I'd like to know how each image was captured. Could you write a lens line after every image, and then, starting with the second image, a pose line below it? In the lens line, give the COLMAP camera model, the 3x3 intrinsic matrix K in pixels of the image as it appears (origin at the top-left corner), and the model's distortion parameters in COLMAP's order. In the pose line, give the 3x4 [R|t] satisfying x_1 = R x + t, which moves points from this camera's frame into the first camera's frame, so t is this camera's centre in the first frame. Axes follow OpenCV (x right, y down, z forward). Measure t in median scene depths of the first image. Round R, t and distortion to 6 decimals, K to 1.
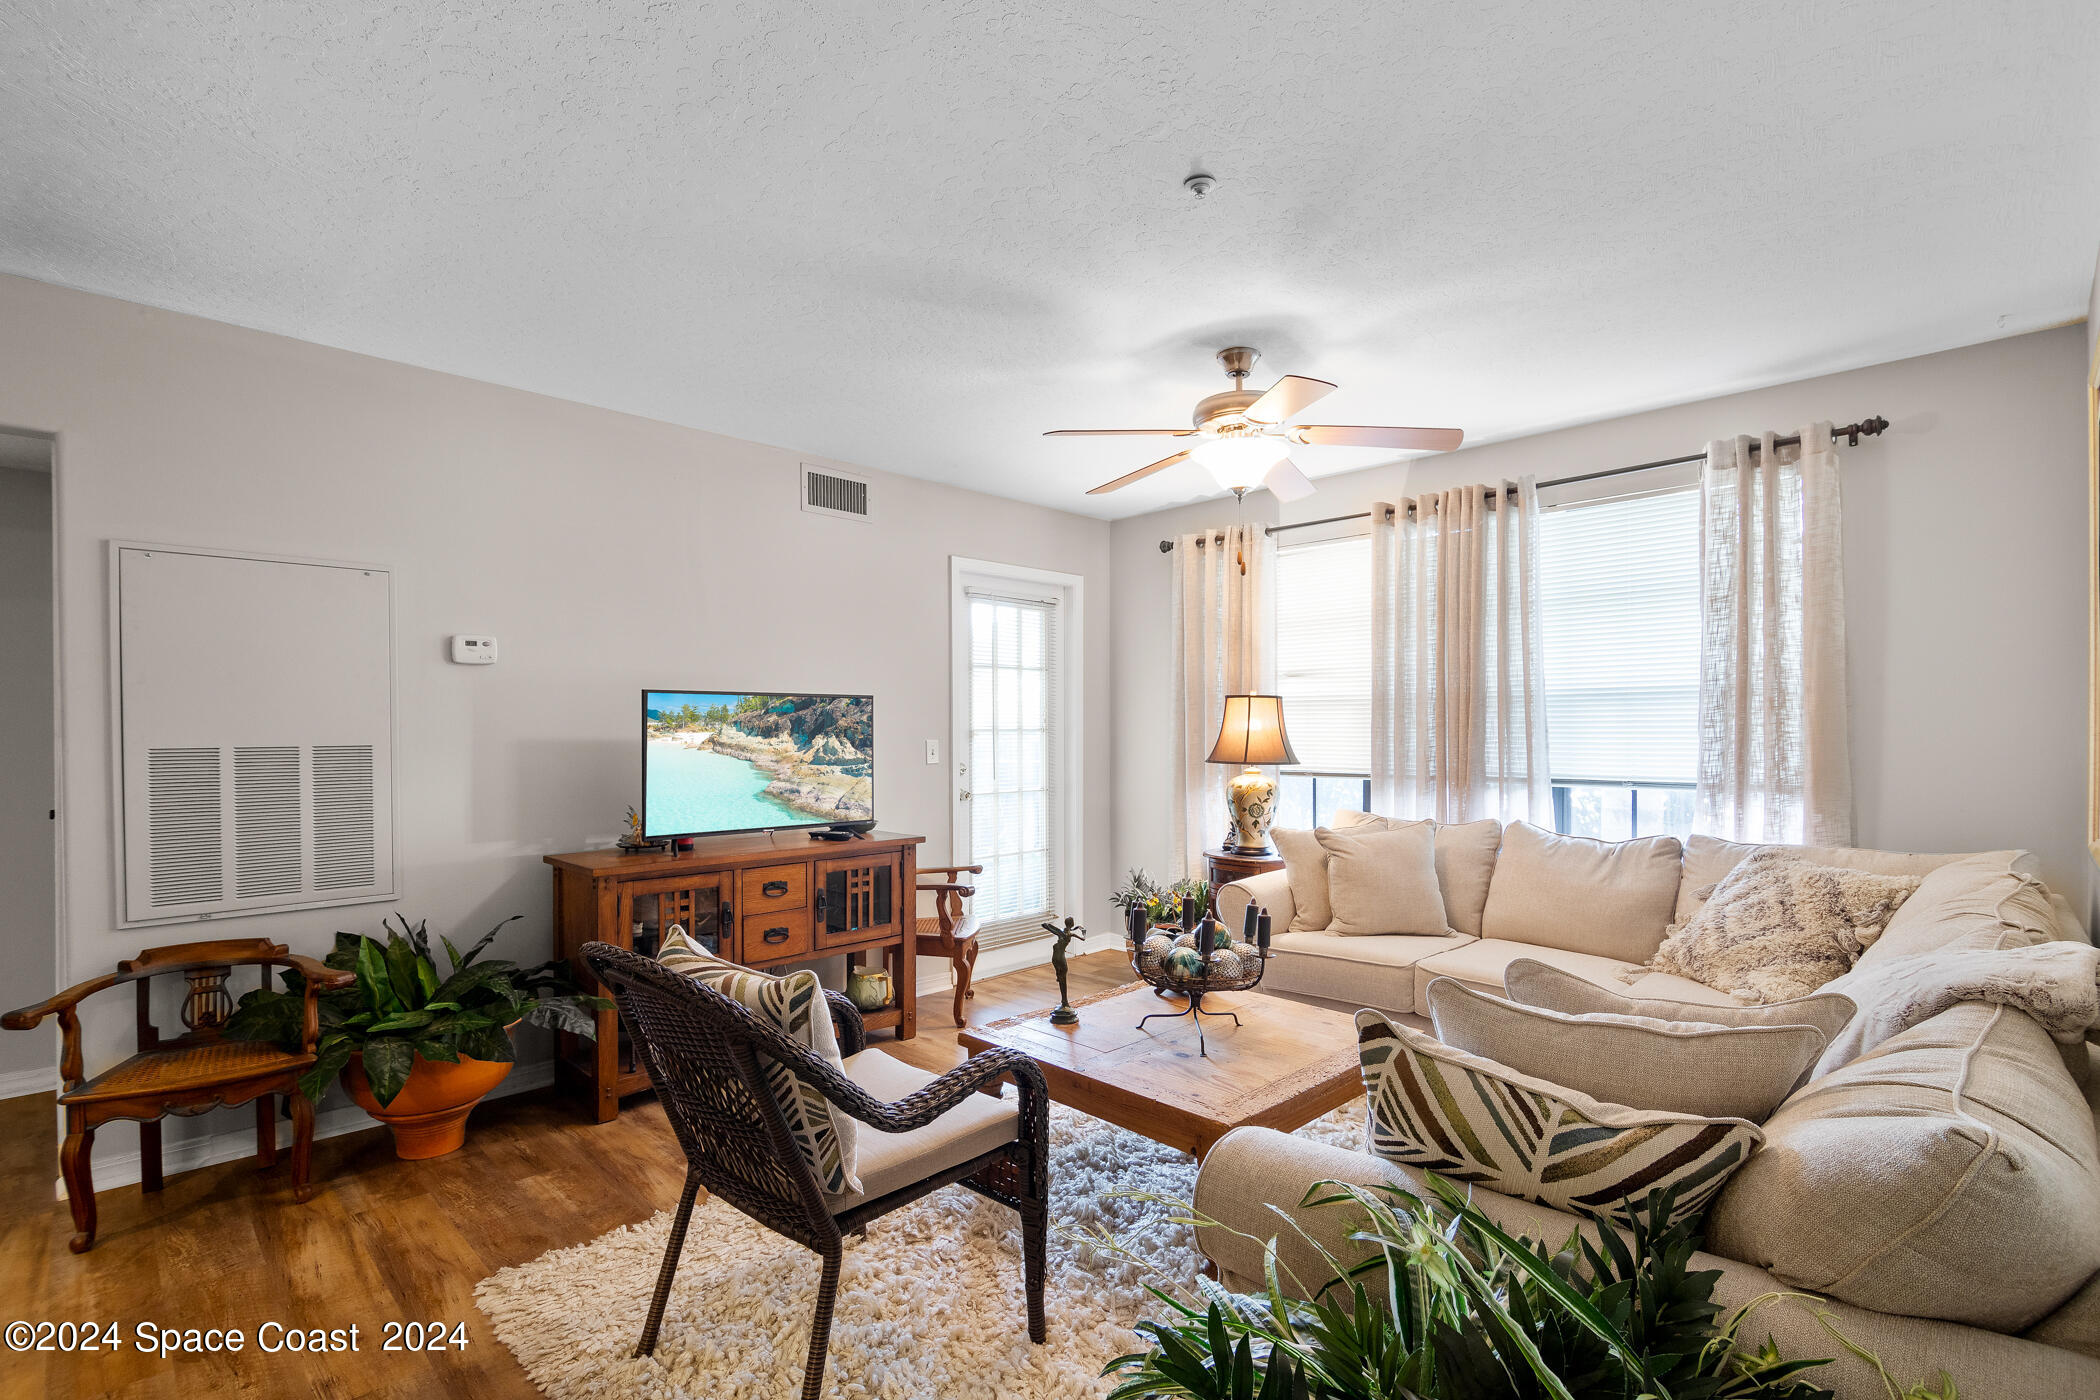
lens RADIAL K [[968.1, 0, 1049.8], [0, 968.1, 713.7], [0, 0, 1]] dist [-0.002393, -0.000374]
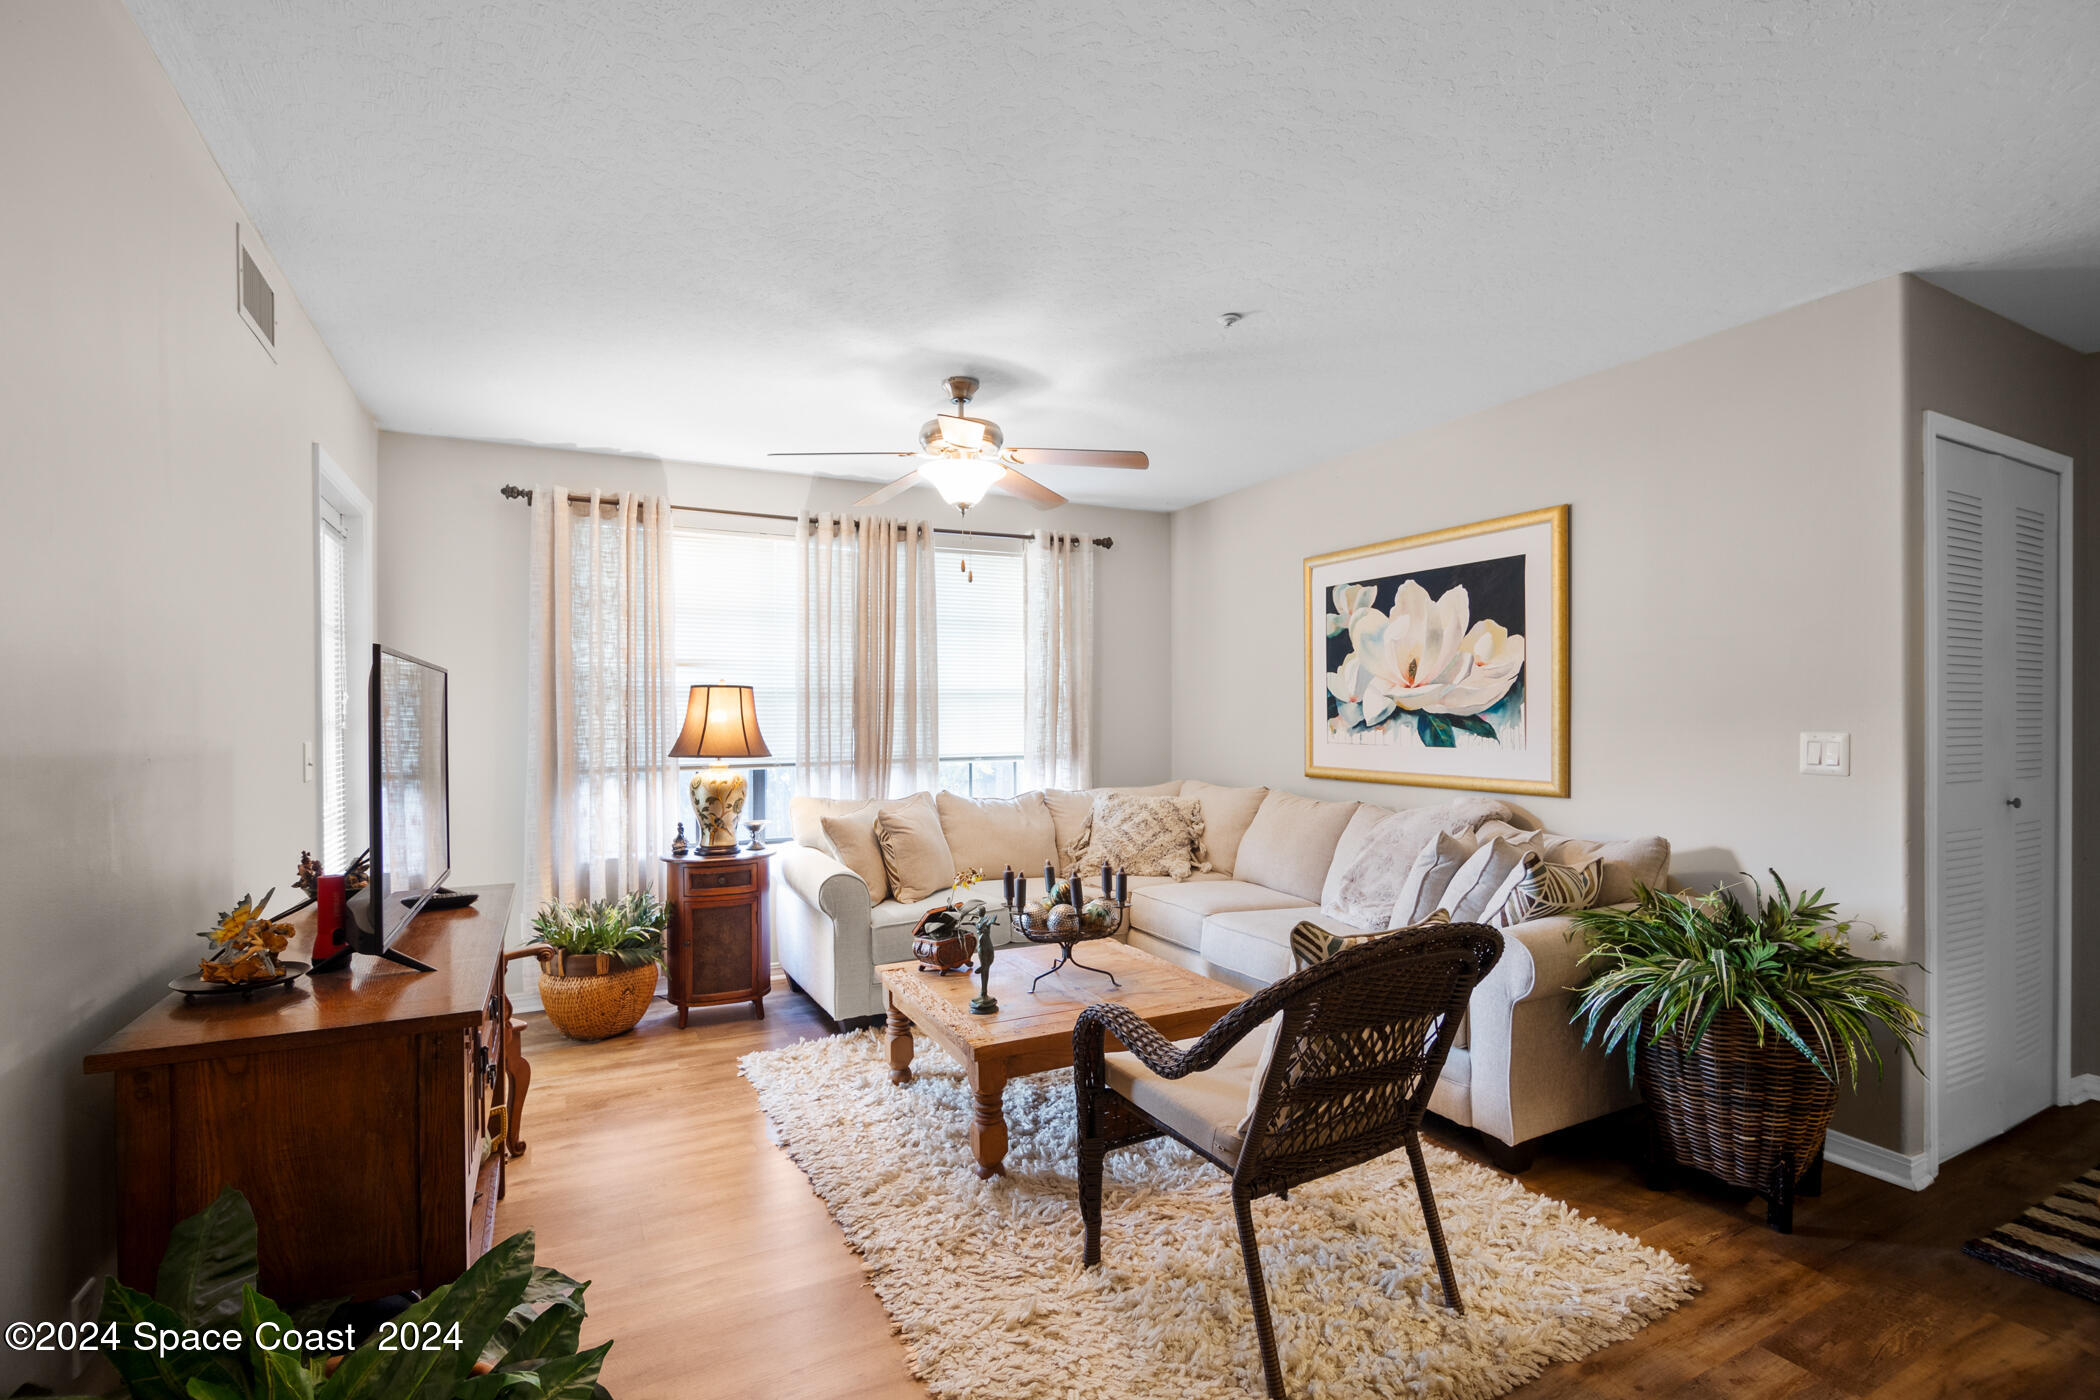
lens RADIAL K [[968.1, 0, 1049.8], [0, 968.1, 713.7], [0, 0, 1]] dist [-0.002393, -0.000374]
pose [[0.324460, 0.000924, 0.945899, -0.583235], [-0.008159, 0.999965, 0.001822, 0.004019], [-0.945864, -0.008309, 0.324456, 0.385001]]
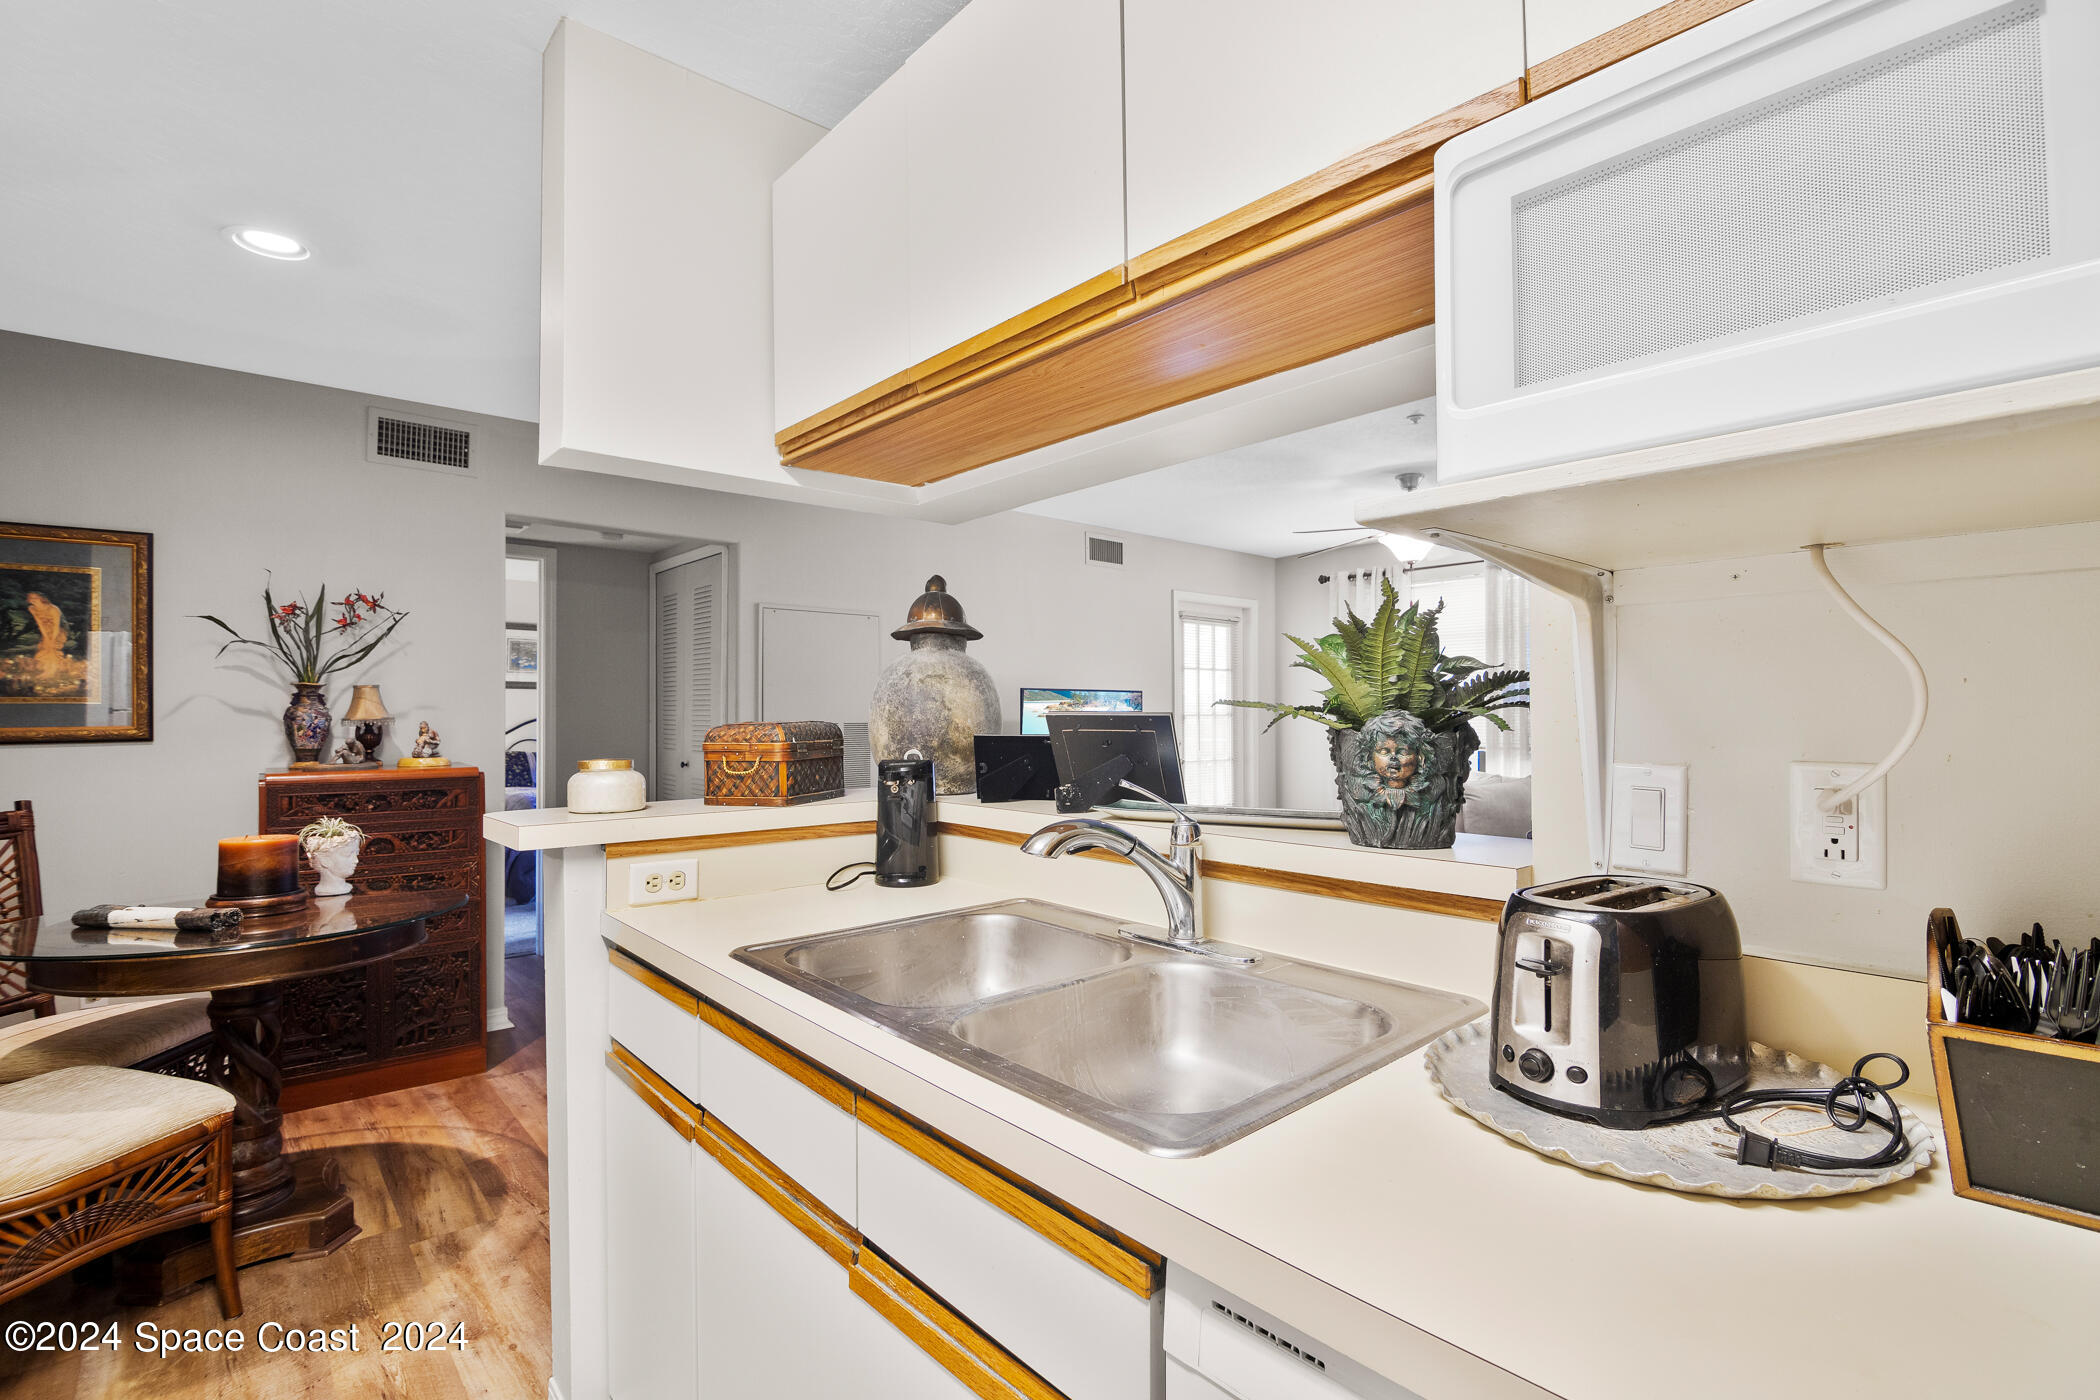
lens RADIAL K [[961.0, 0, 1042.2], [0, 961.0, 709.4], [0, 0, 1]] dist [-0.000358, -0.000064]
pose [[0.997156, 0.003284, -0.075291, -0.200701], [-0.002710, 0.999967, 0.007721, -0.000919], [0.075314, -0.007495, 0.997132, -0.432399]]
